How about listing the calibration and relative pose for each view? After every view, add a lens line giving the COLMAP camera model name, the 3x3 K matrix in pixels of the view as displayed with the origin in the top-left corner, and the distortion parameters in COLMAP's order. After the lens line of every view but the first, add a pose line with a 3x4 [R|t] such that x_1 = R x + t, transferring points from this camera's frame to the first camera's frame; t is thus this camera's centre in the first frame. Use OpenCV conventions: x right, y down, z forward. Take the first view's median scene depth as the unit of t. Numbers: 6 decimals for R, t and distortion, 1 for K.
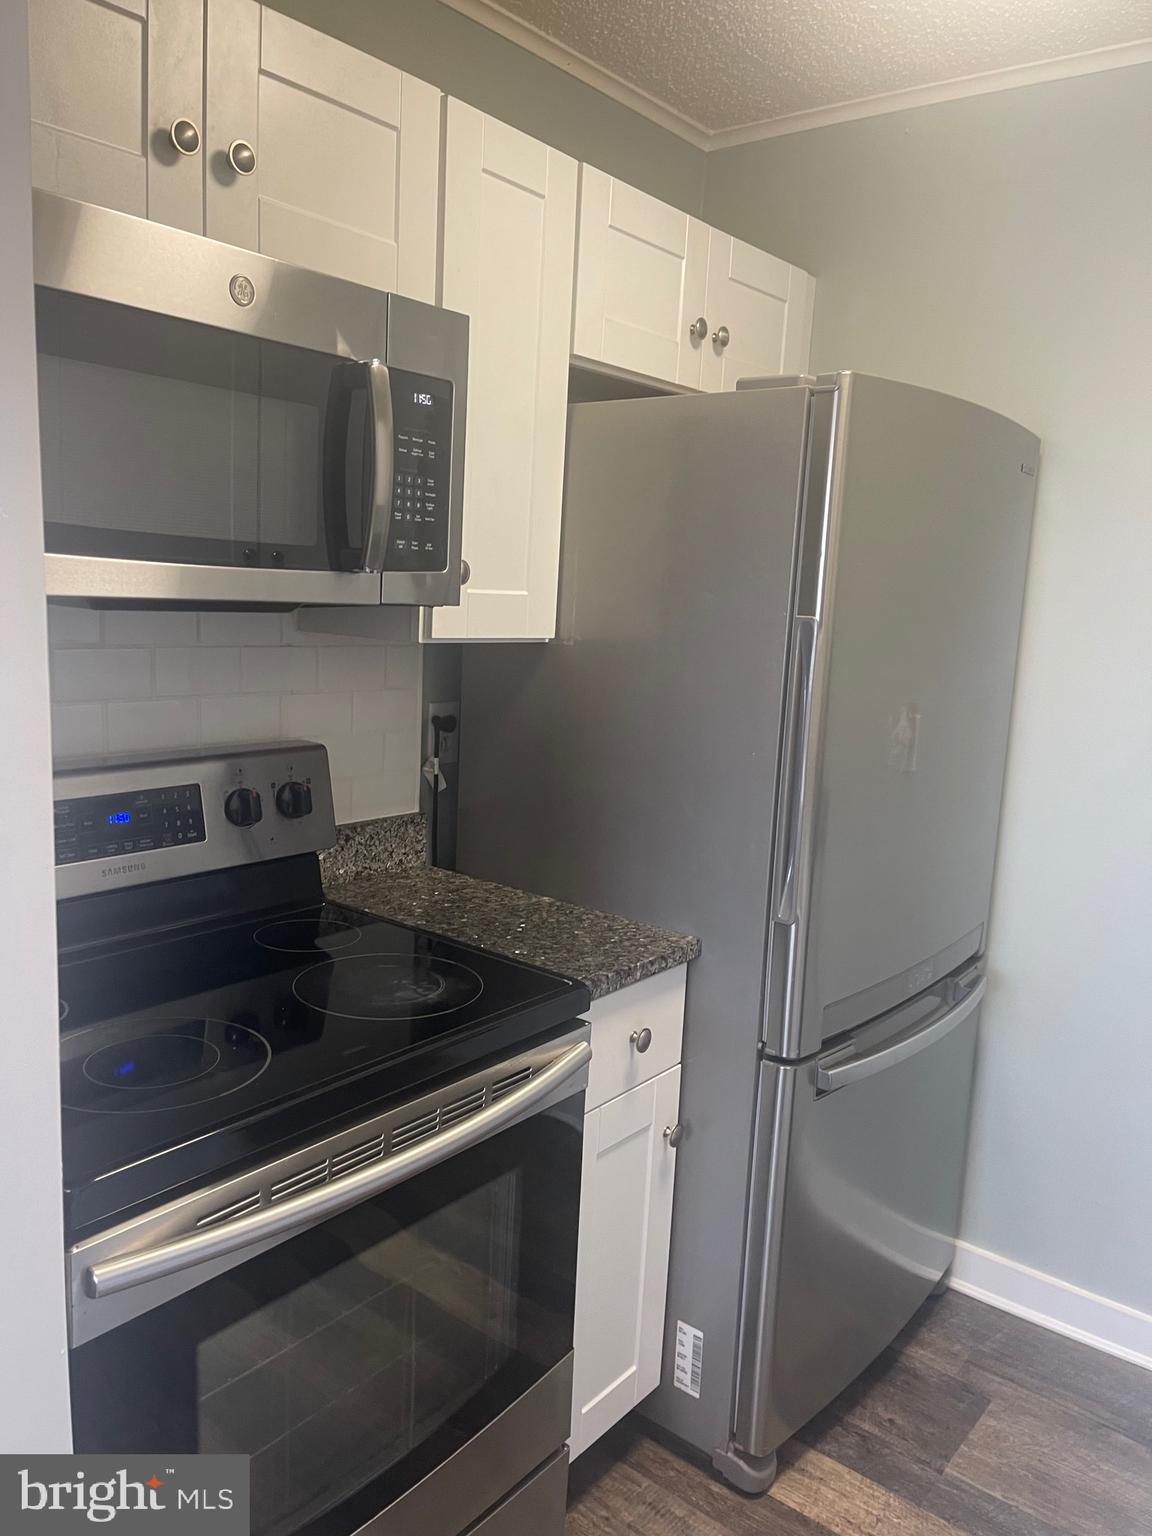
lens RADIAL K [[1158.2, 0, 581.0], [0, 1158.2, 767.3], [0, 0, 1]] dist [0.036840, -0.064308]
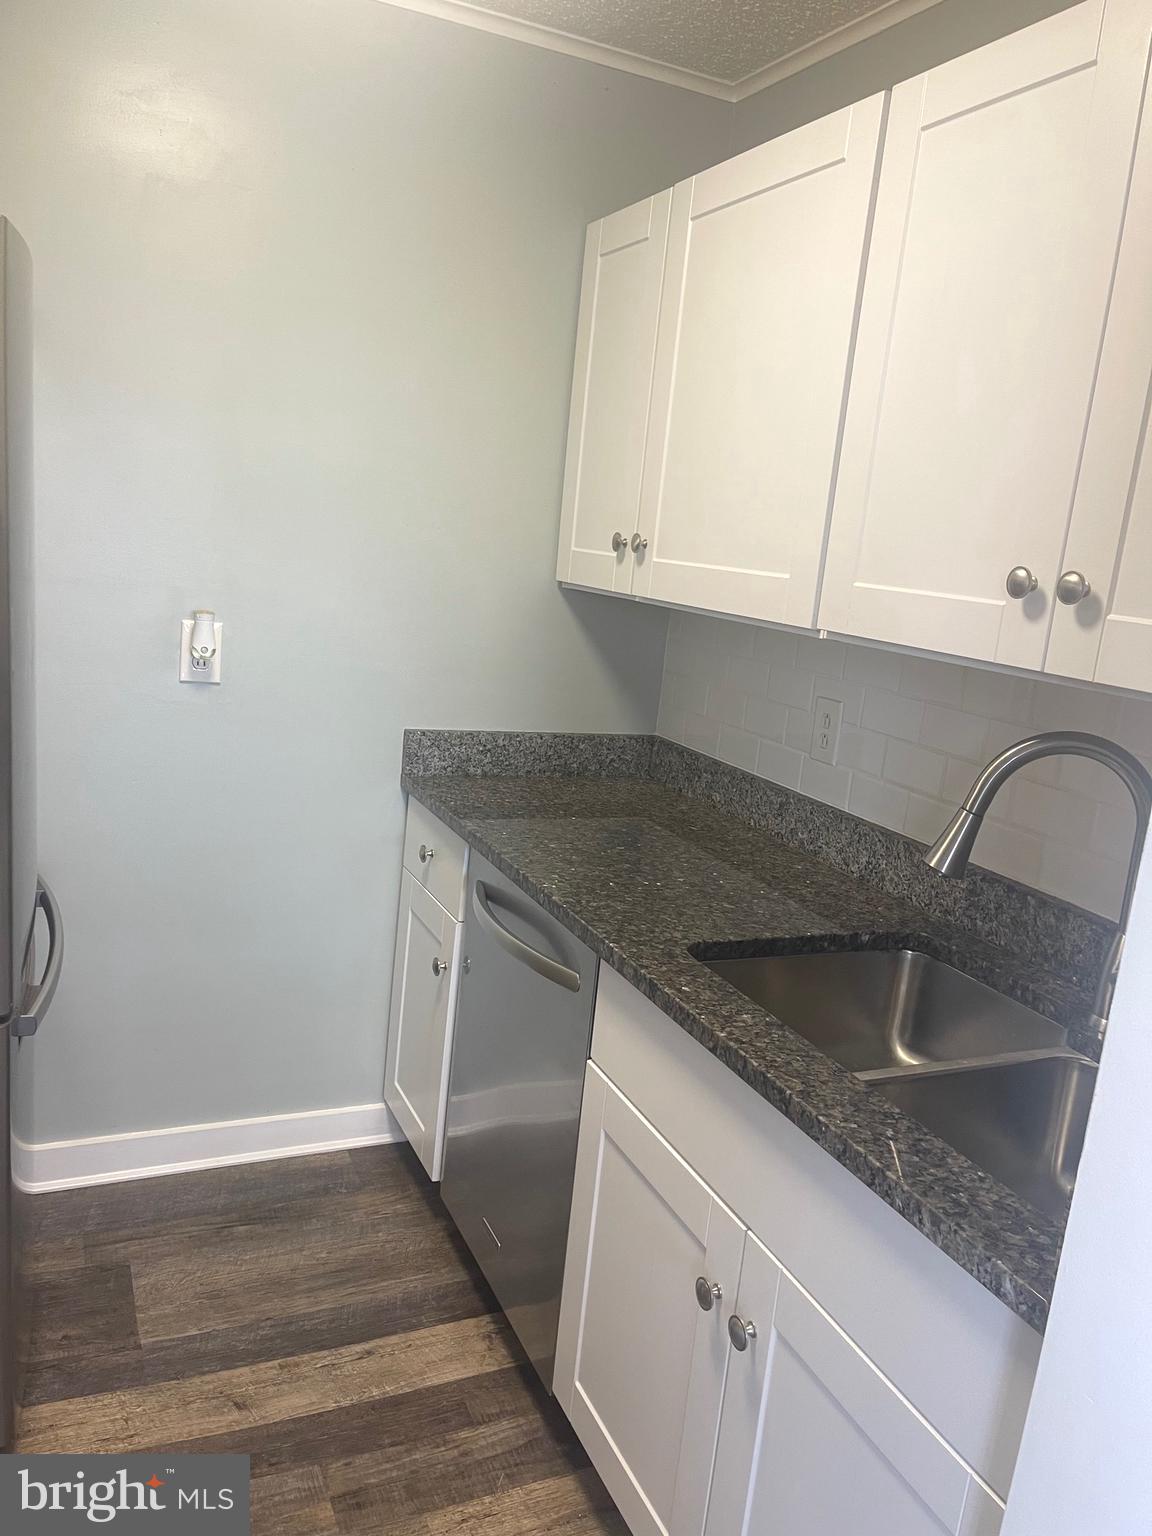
lens RADIAL K [[1158.2, 0, 575.2], [0, 1158.2, 761.0], [0, 0, 1]] dist [0.036840, -0.064308]
pose [[0.486372, -0.192108, 0.852371, -0.271383], [0.085325, 0.981310, 0.172480, -0.045542], [-0.869575, -0.011161, 0.493674, 0.156226]]
